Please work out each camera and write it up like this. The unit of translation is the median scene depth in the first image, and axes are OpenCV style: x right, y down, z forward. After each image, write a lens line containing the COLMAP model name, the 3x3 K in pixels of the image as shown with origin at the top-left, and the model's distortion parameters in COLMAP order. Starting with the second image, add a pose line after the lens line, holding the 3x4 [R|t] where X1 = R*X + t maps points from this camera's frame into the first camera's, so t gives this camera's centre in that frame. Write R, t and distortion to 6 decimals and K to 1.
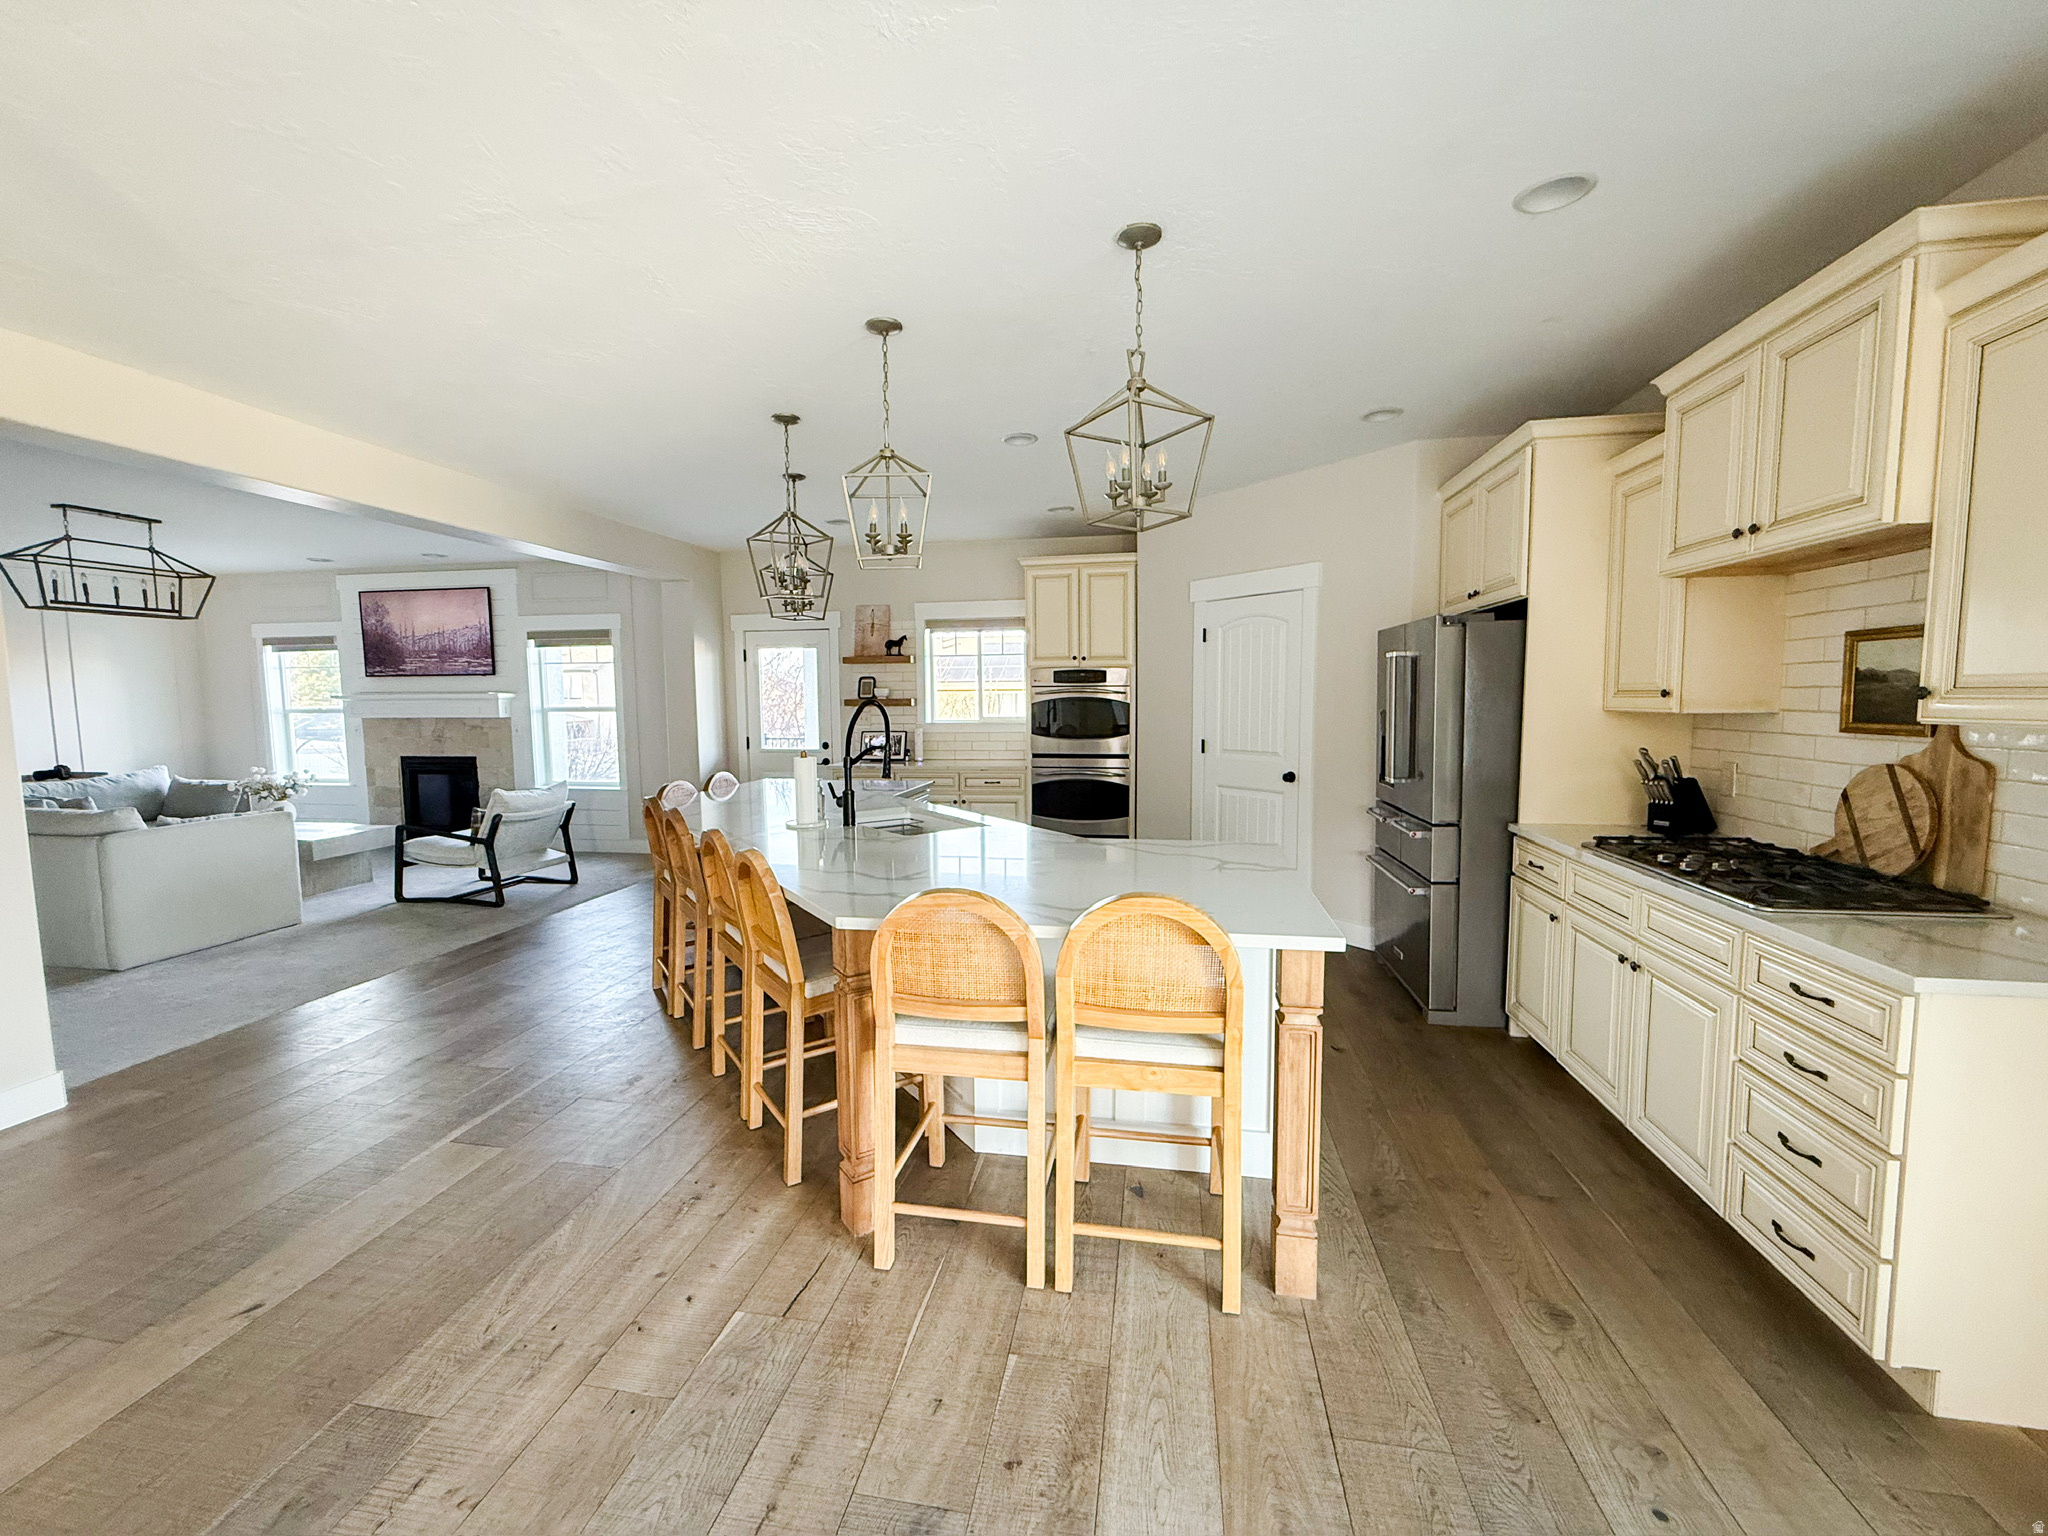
lens RADIAL K [[816.0, 0, 1019.2], [0, 816.0, 766.5], [0, 0, 1]] dist [0.000044, -0.000219]
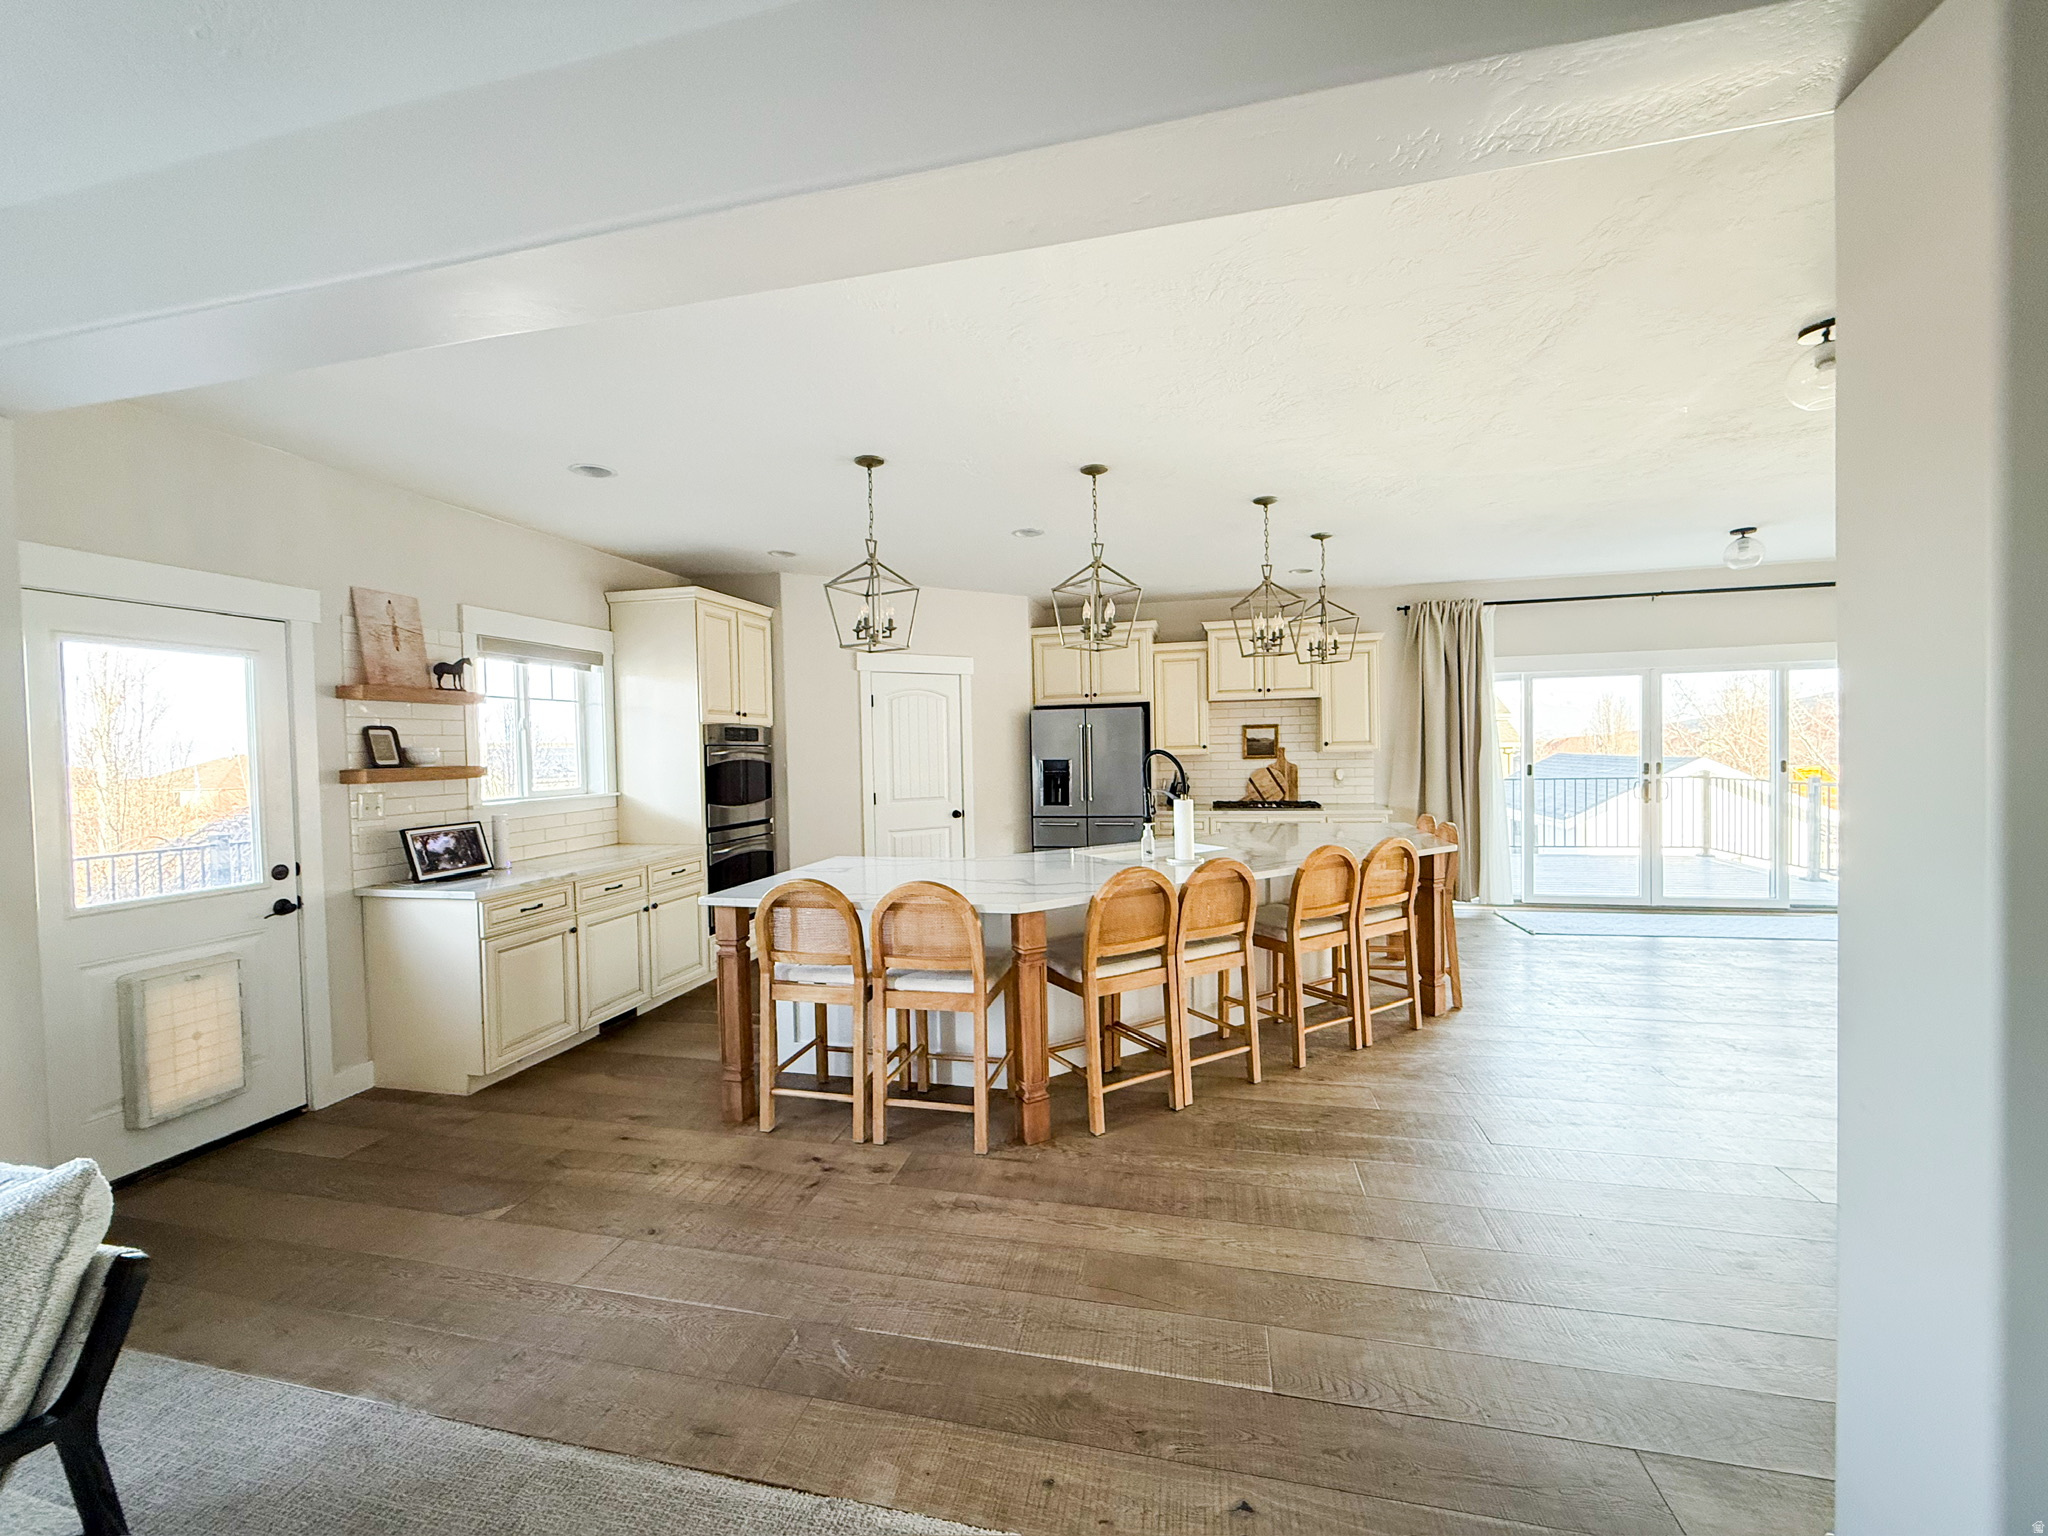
lens RADIAL K [[816.0, 0, 1019.2], [0, 816.0, 766.5], [0, 0, 1]] dist [0.000044, -0.000219]
pose [[0.050222, -0.013947, 0.998641, -0.792222], [0.108404, 0.994071, 0.008431, -0.051131], [-0.992837, 0.107834, 0.051436, 0.661654]]
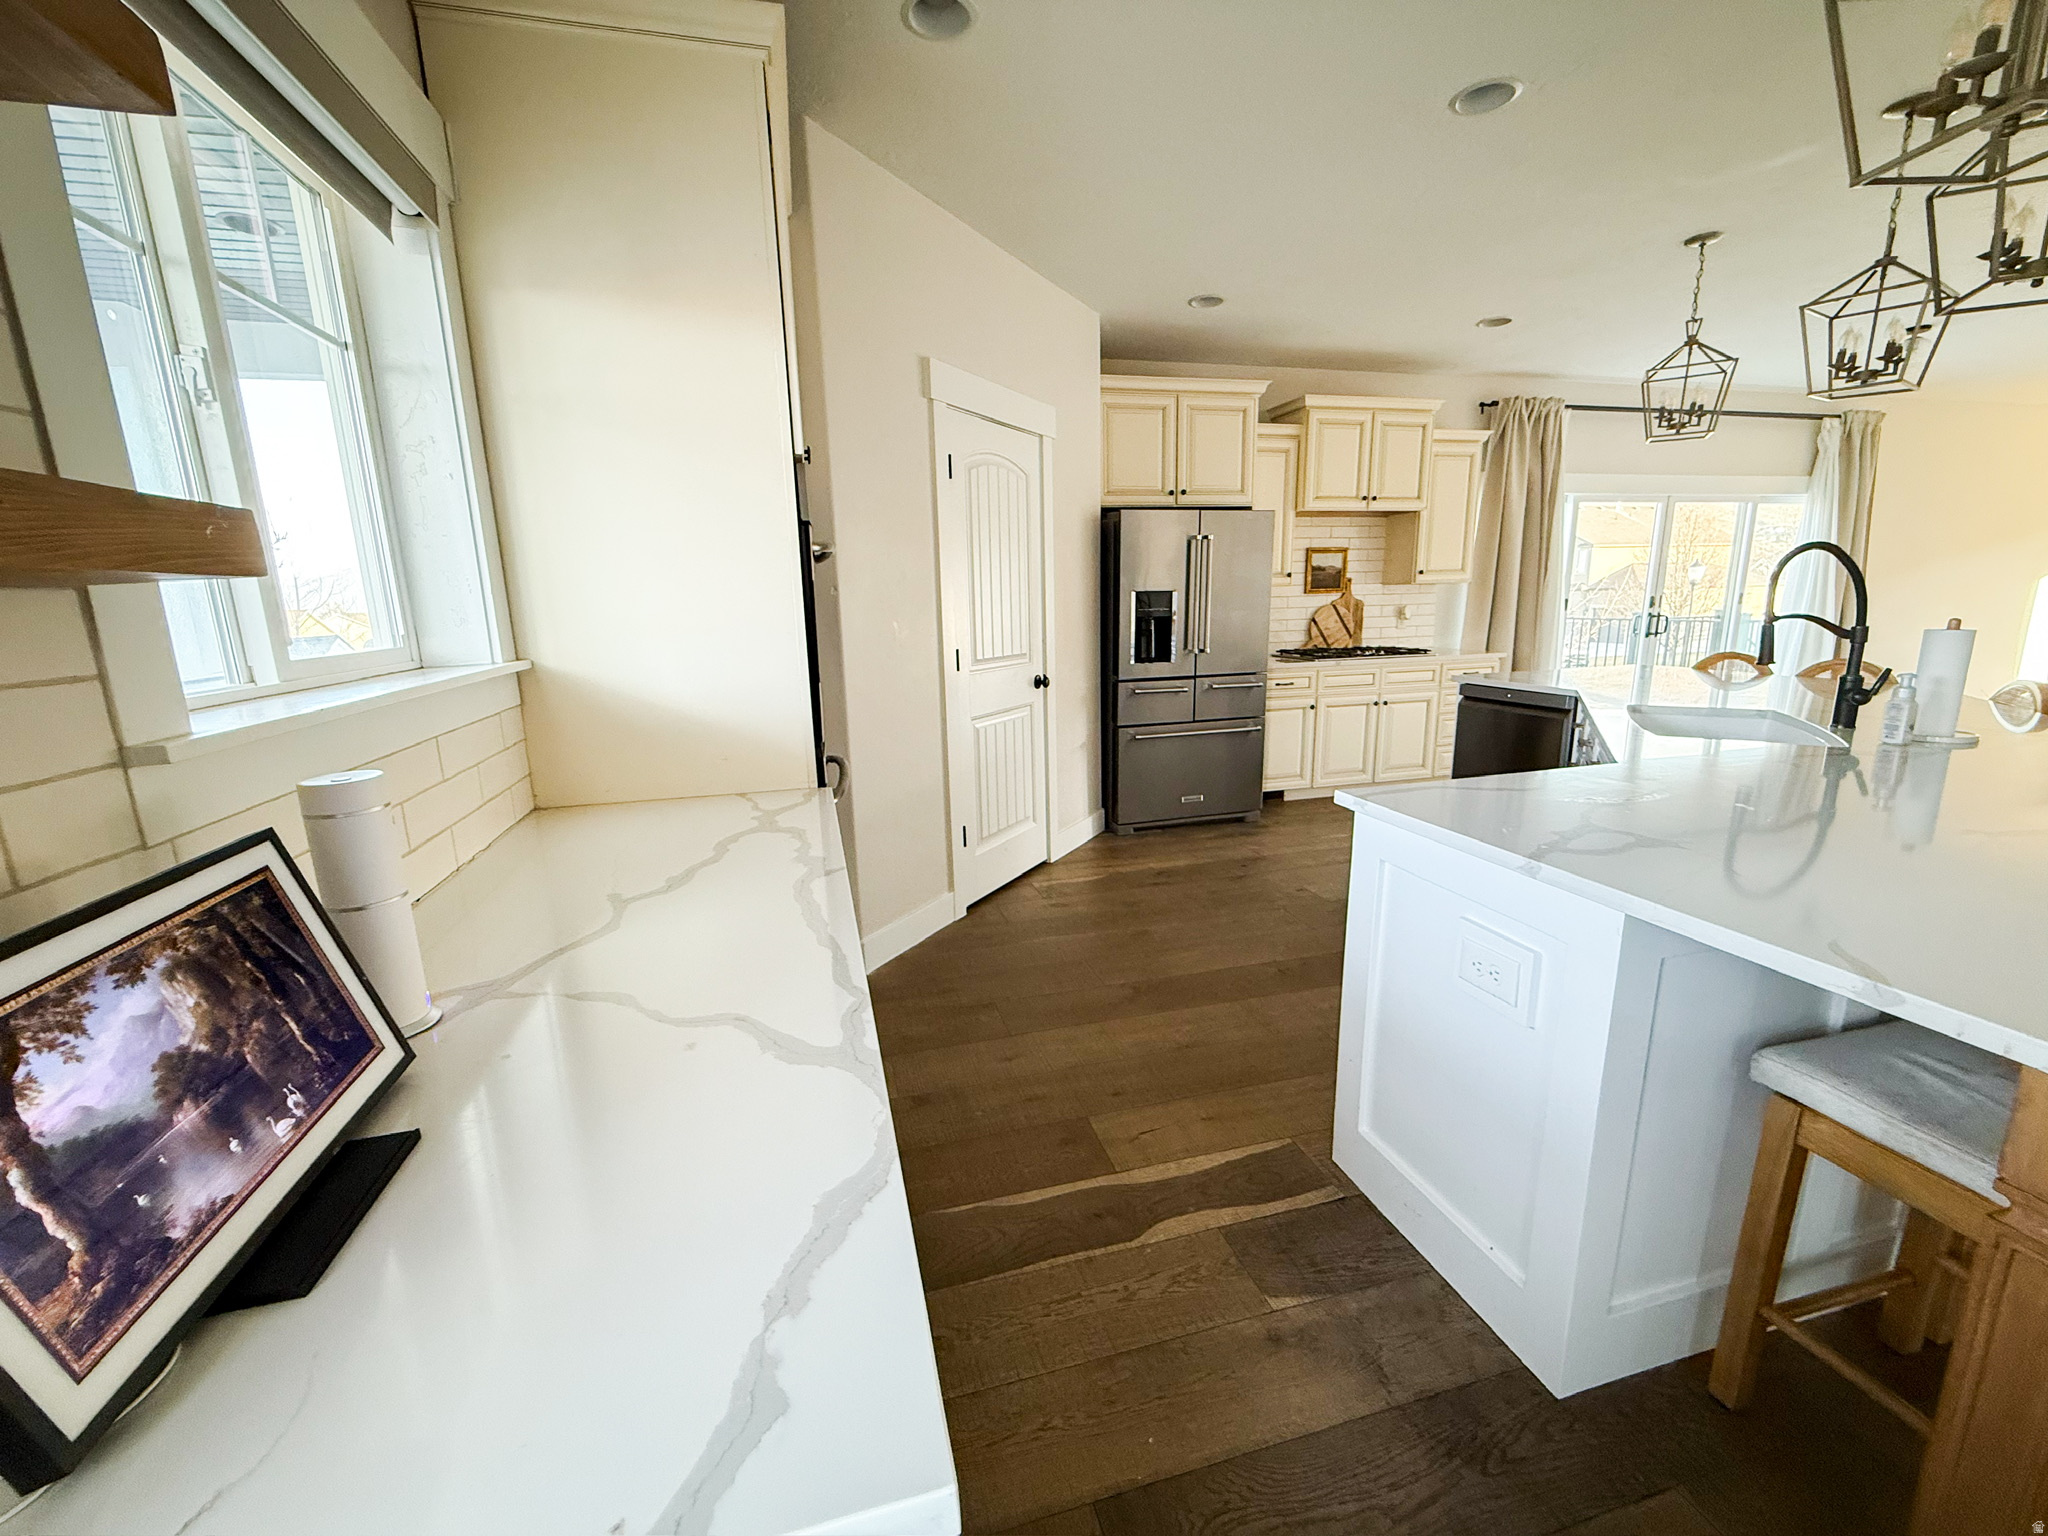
lens RADIAL K [[816.0, 0, 1019.2], [0, 816.0, 766.5], [0, 0, 1]] dist [0.000044, -0.000219]
pose [[-0.421336, -0.165289, 0.891715, -0.306772], [0.107455, 0.967226, 0.230058, -0.073799], [-0.900516, 0.192752, -0.389766, 1.079405]]
